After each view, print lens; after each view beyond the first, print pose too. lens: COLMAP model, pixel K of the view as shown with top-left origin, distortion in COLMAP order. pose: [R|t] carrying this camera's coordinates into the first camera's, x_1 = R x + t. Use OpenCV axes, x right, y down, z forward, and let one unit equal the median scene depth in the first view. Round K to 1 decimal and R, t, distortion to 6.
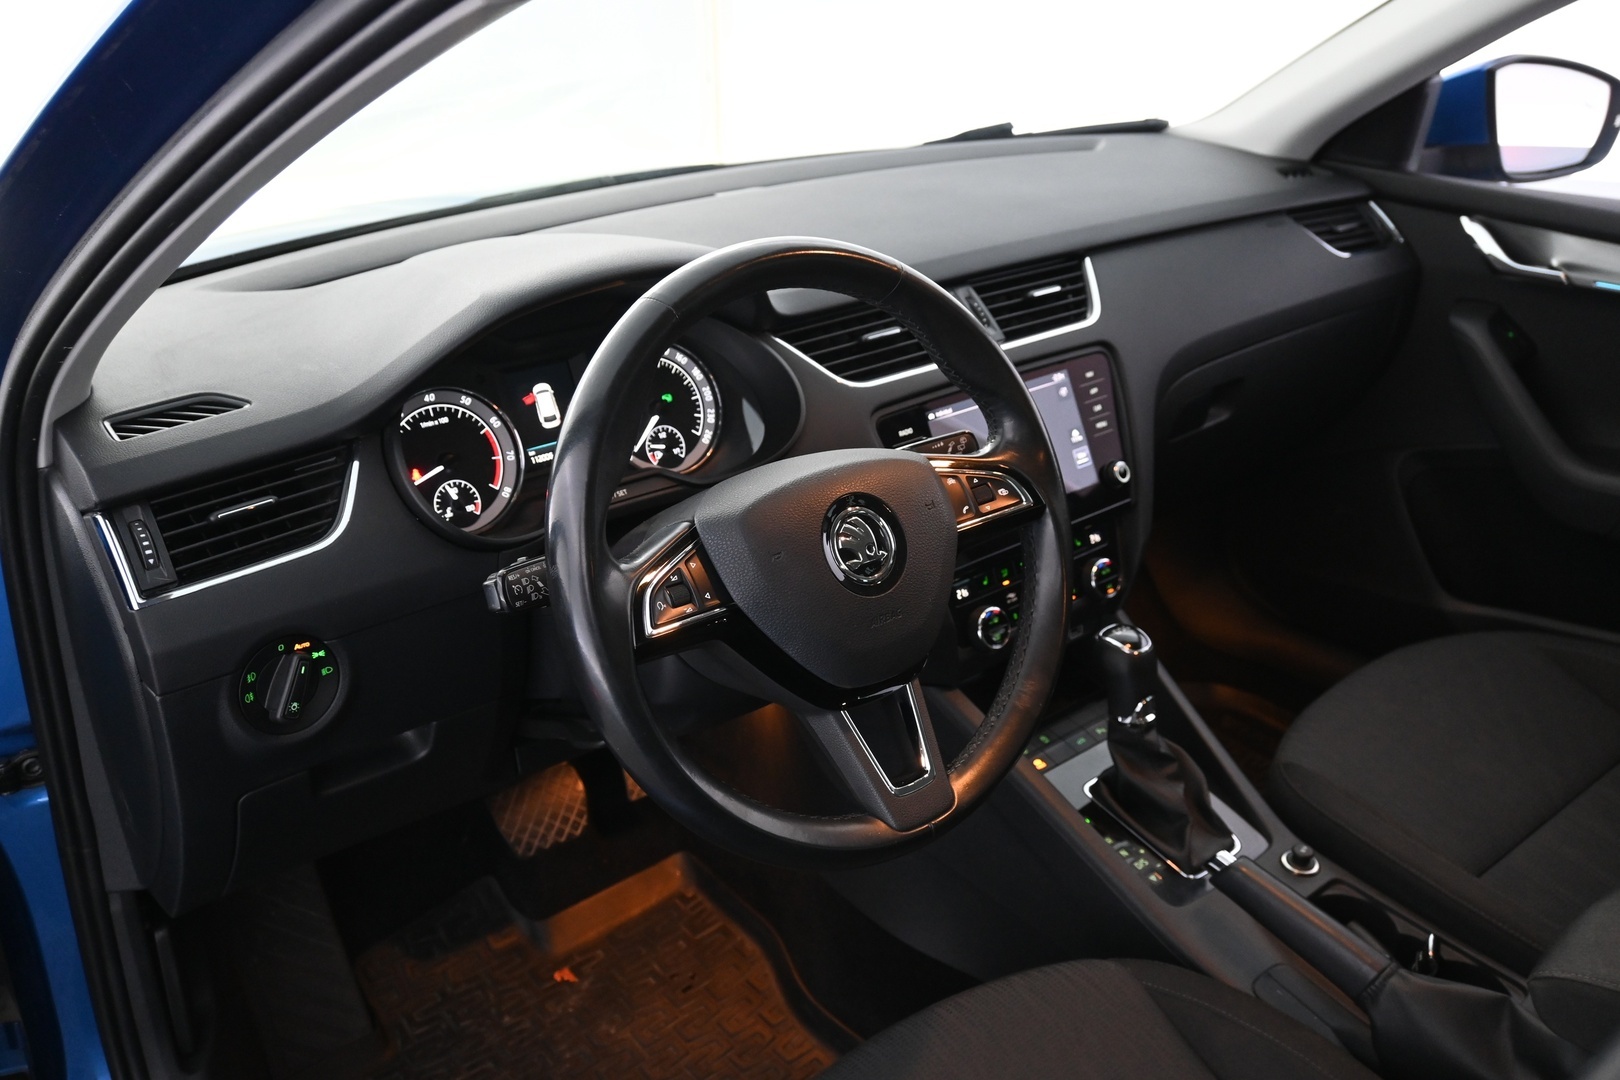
lens RADIAL K [[1407.1, 0, 810.0], [0, 1407.1, 540.0], [0, 0, 1]] dist [0.007711, 0.003317]
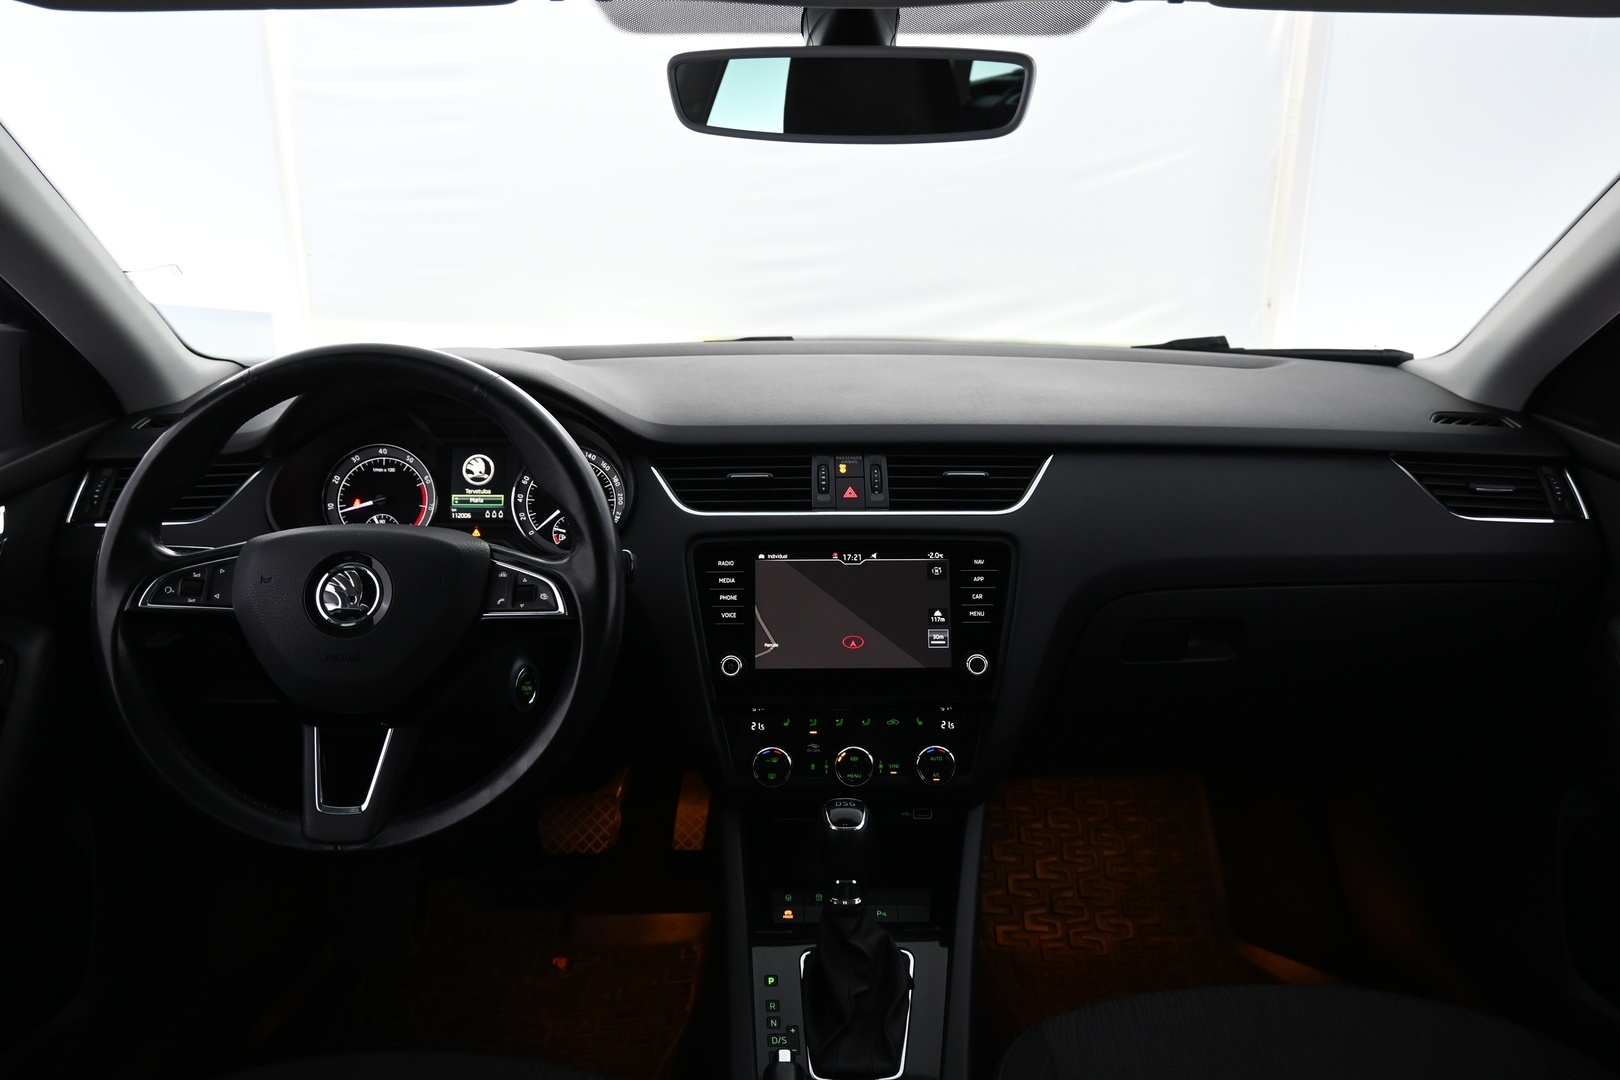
lens RADIAL K [[1212.7, 0, 810.0], [0, 1212.7, 540.0], [0, 0, 1]] dist [-0.001997, 0.004168]
pose [[0.782233, 0.198328, -0.590573, 0.673757], [-0.268489, 0.962741, -0.032313, -0.080911], [0.562161, 0.183839, 0.806337, 0.269170]]
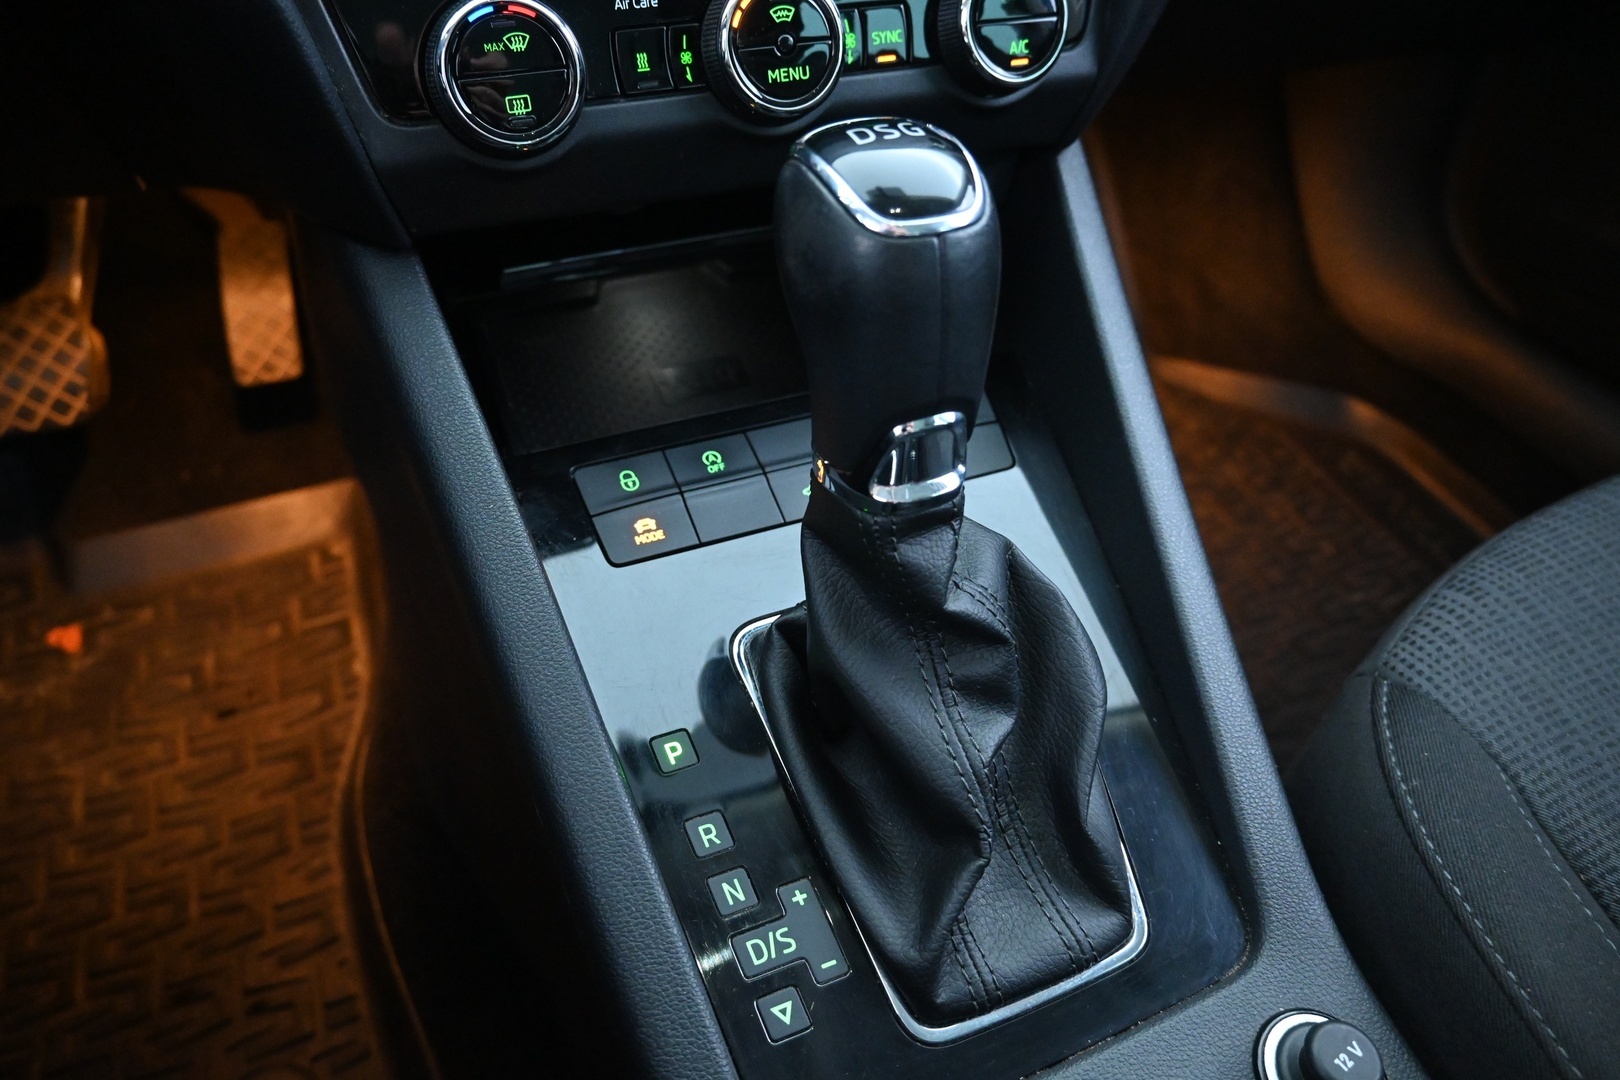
lens RADIAL K [[1123.6, 0, 810.0], [0, 1123.6, 540.0], [0, 0, 1]] dist [-0.010956, -0.001086]
pose [[0.957972, 0.232064, -0.168632, 0.261339], [-0.167327, 0.929524, 0.328613, 0.068433], [0.233007, -0.286586, 0.929288, 0.797735]]
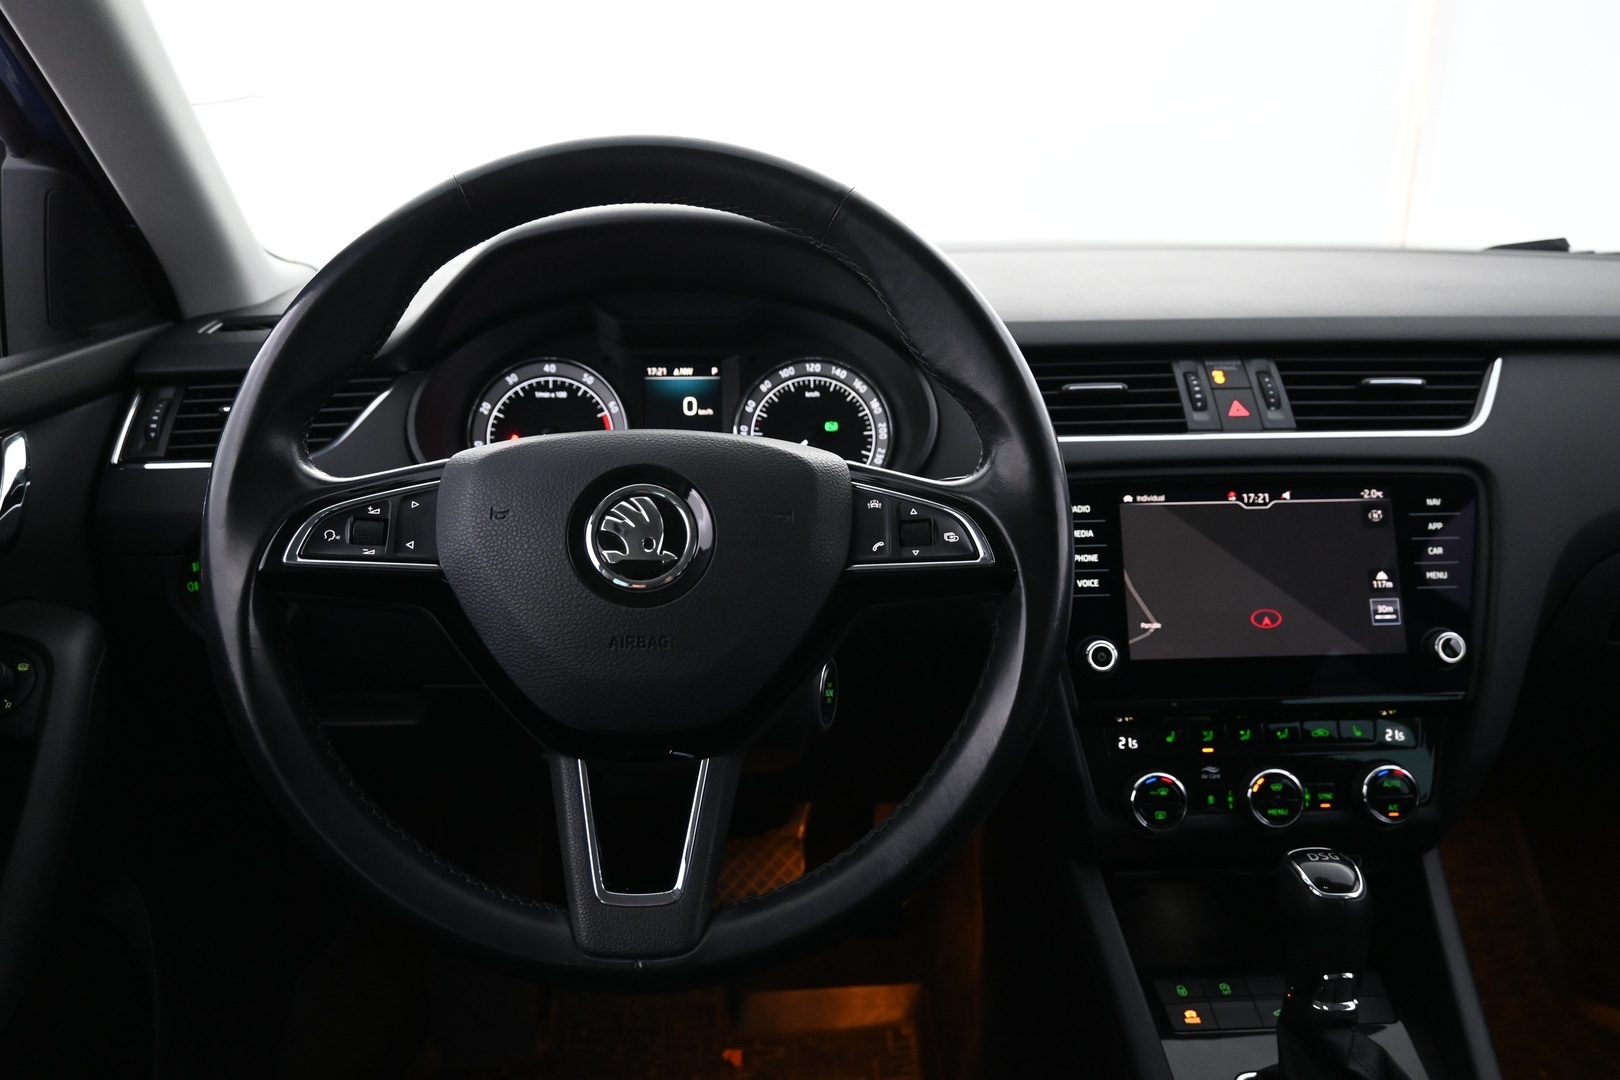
lens RADIAL K [[1212.7, 0, 810.0], [0, 1212.7, 540.0], [0, 0, 1]] dist [-0.001997, 0.004168]
pose [[0.805144, 0.177503, -0.565894, 0.325530], [-0.251470, 0.966319, -0.054684, 0.012312], [0.537128, 0.186334, 0.822662, 0.382272]]
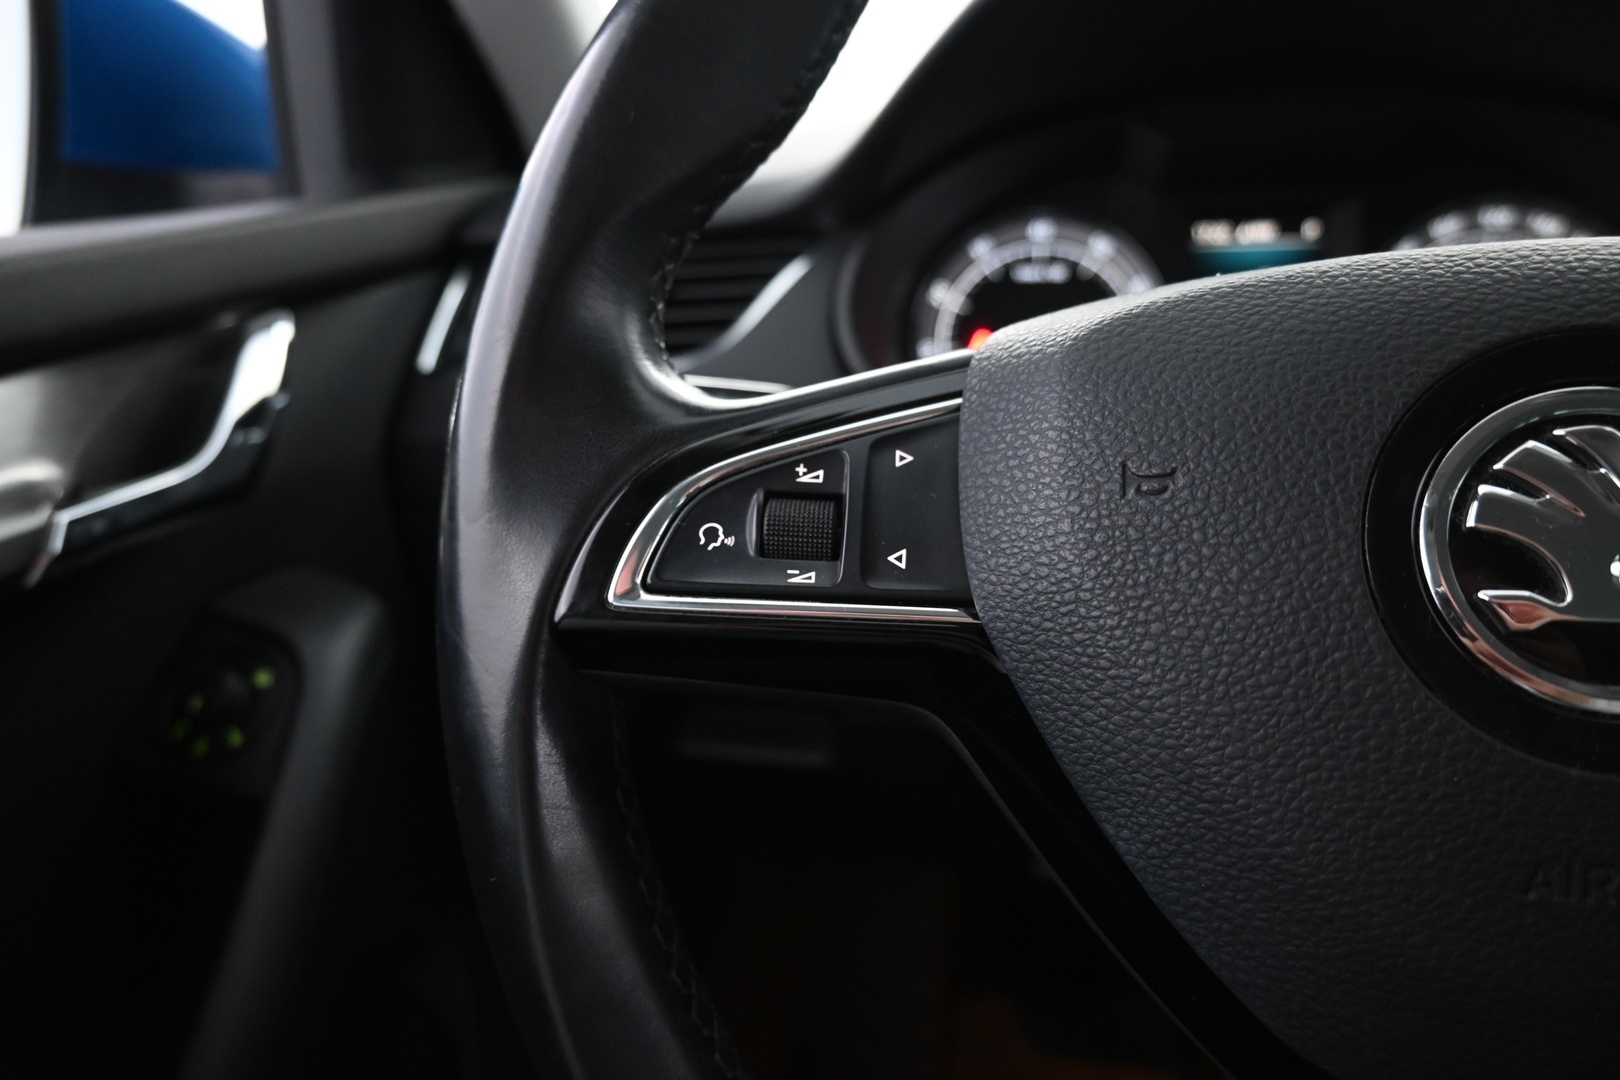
lens RADIAL K [[1192.5, 0, 810.0], [0, 1192.5, 540.0], [0, 0, 1]] dist [0.002492, 0.000345]
pose [[0.607769, 0.206530, -0.766787, 0.079097], [-0.246638, 0.966929, 0.064948, 0.015651], [0.754843, 0.149645, 0.638607, 0.549333]]
